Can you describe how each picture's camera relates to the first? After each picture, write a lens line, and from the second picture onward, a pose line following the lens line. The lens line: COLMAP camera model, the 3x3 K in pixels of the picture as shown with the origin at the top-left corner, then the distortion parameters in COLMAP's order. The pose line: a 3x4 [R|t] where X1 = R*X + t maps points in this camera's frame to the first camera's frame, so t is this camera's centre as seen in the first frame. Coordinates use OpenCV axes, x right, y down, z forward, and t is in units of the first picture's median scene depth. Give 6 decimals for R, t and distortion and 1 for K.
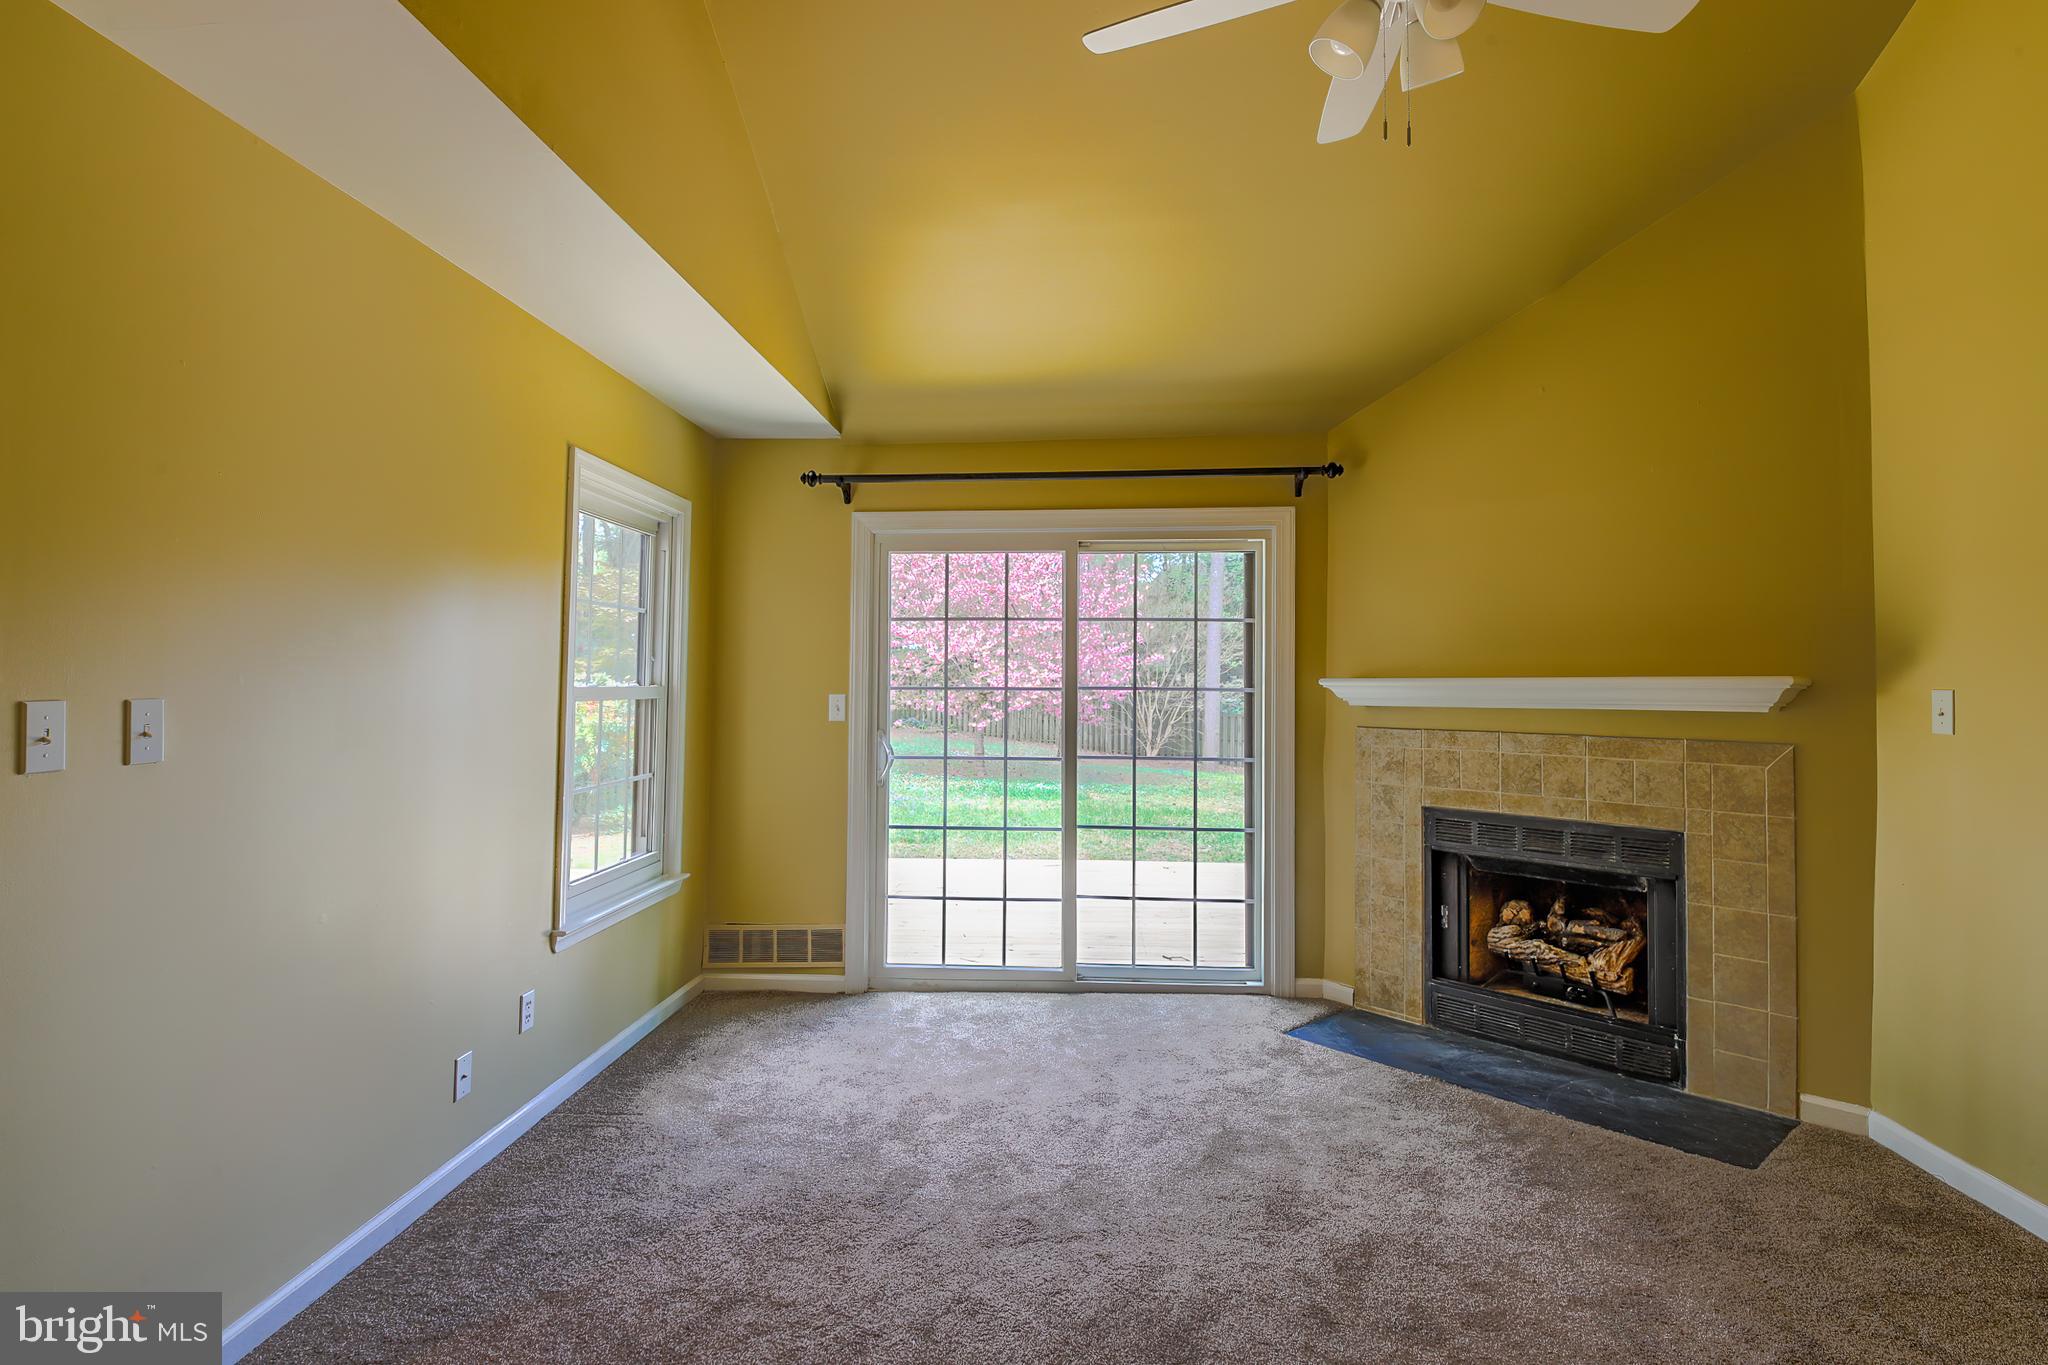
lens RADIAL K [[1042.3, 0, 1020.6], [0, 1042.3, 645.4], [0, 0, 1]] dist [0.023627, -0.038707]
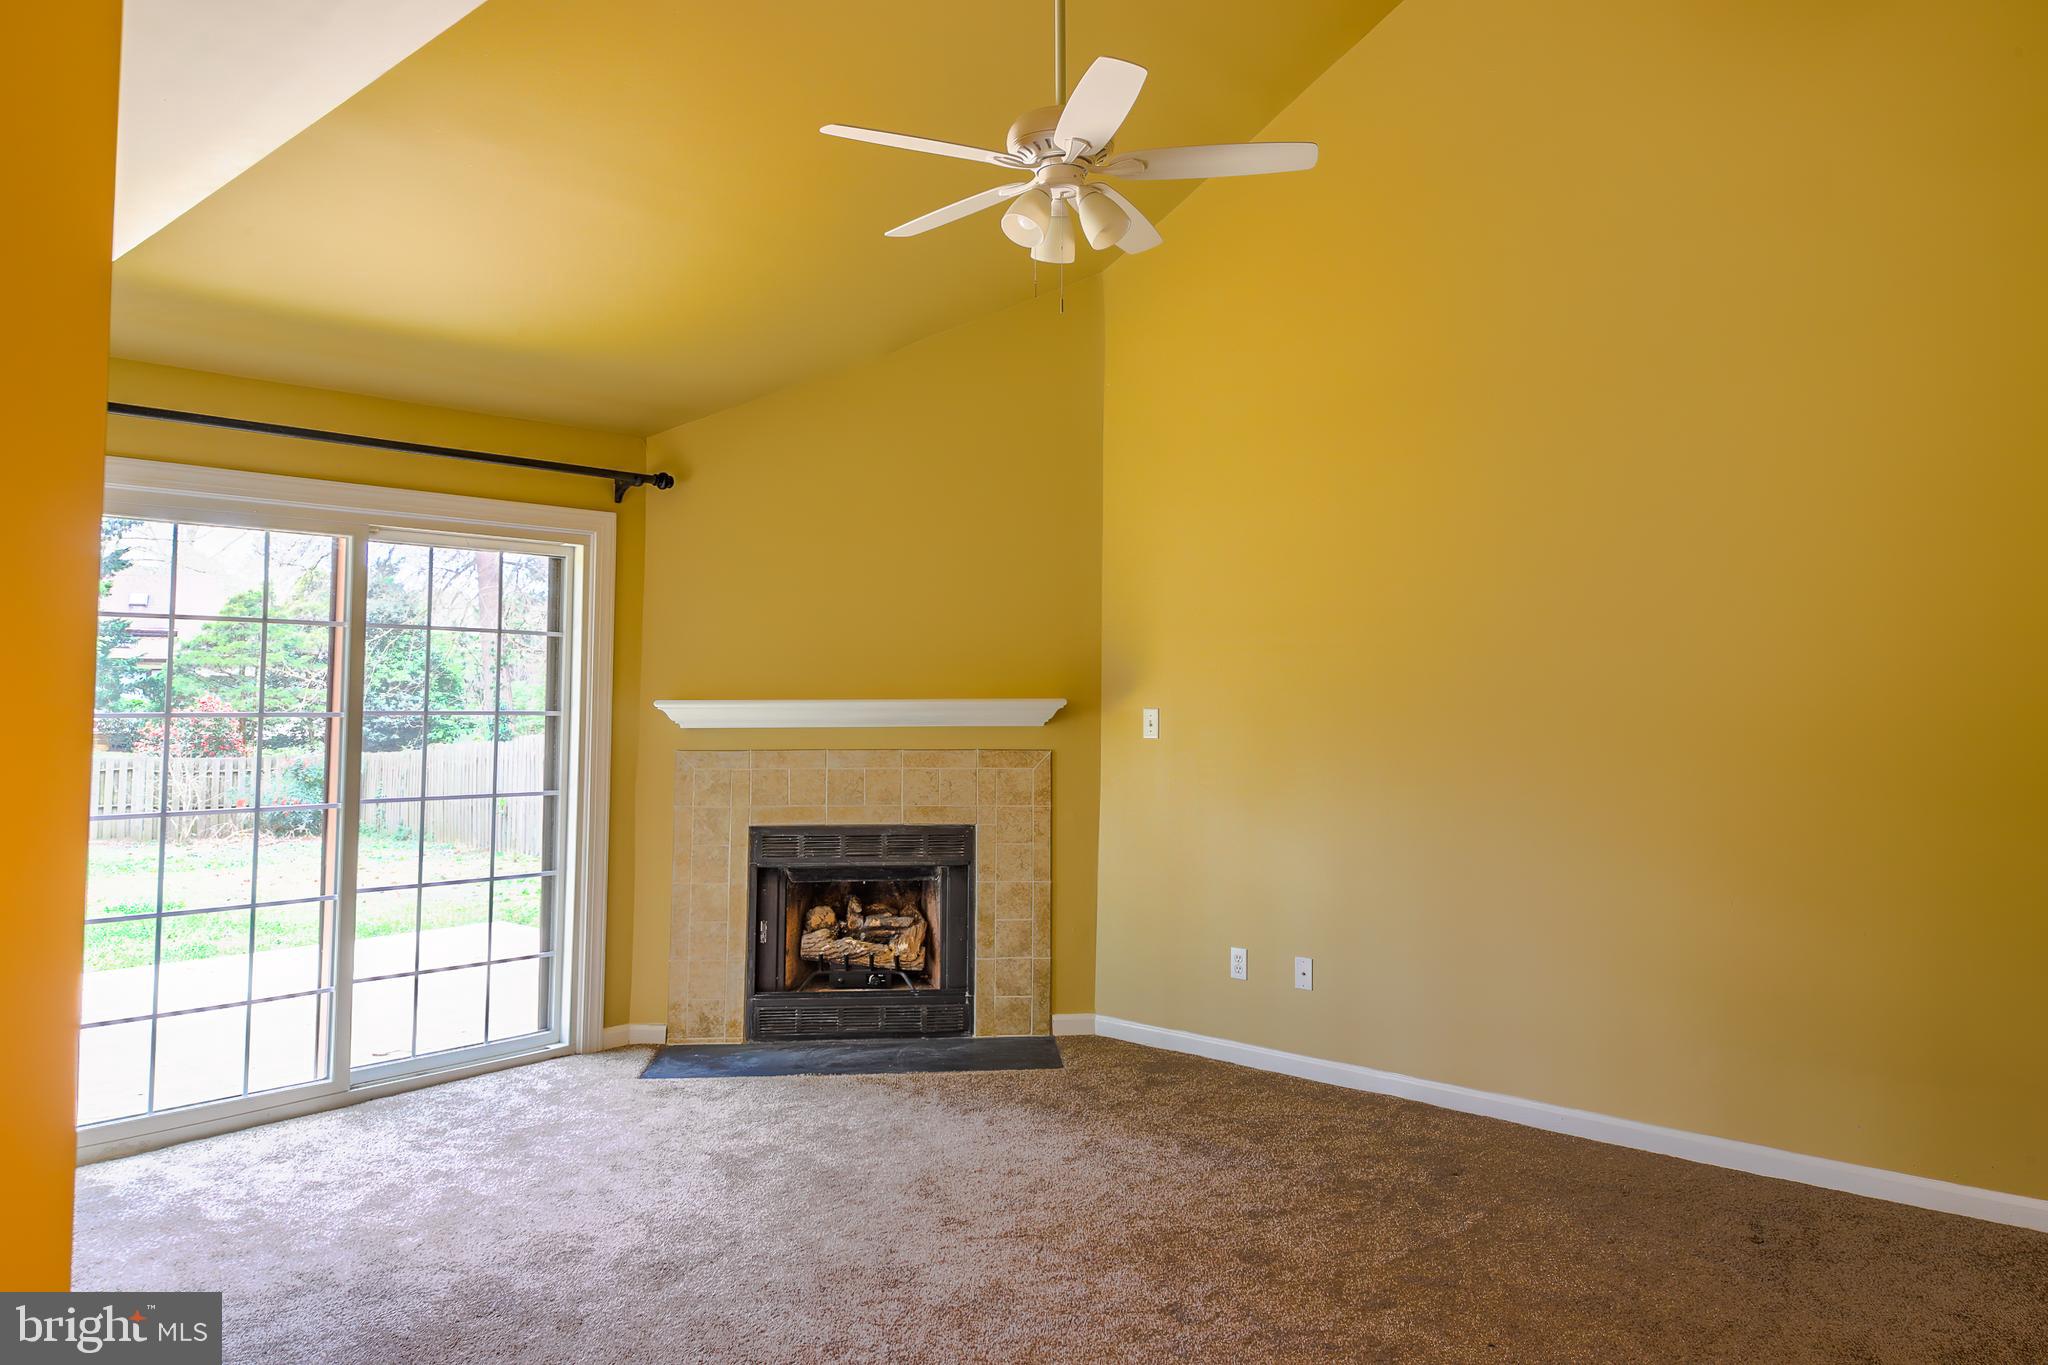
lens RADIAL K [[1407.2, 0, 1023.0], [0, 1407.2, 615.8], [0, 0, 1]] dist [0.005351, -0.000368]
pose [[0.600545, 0.044876, 0.798331, -0.601512], [-0.026234, 0.998992, -0.036421, -0.007893], [-0.799161, 0.000929, 0.601117, -0.038597]]
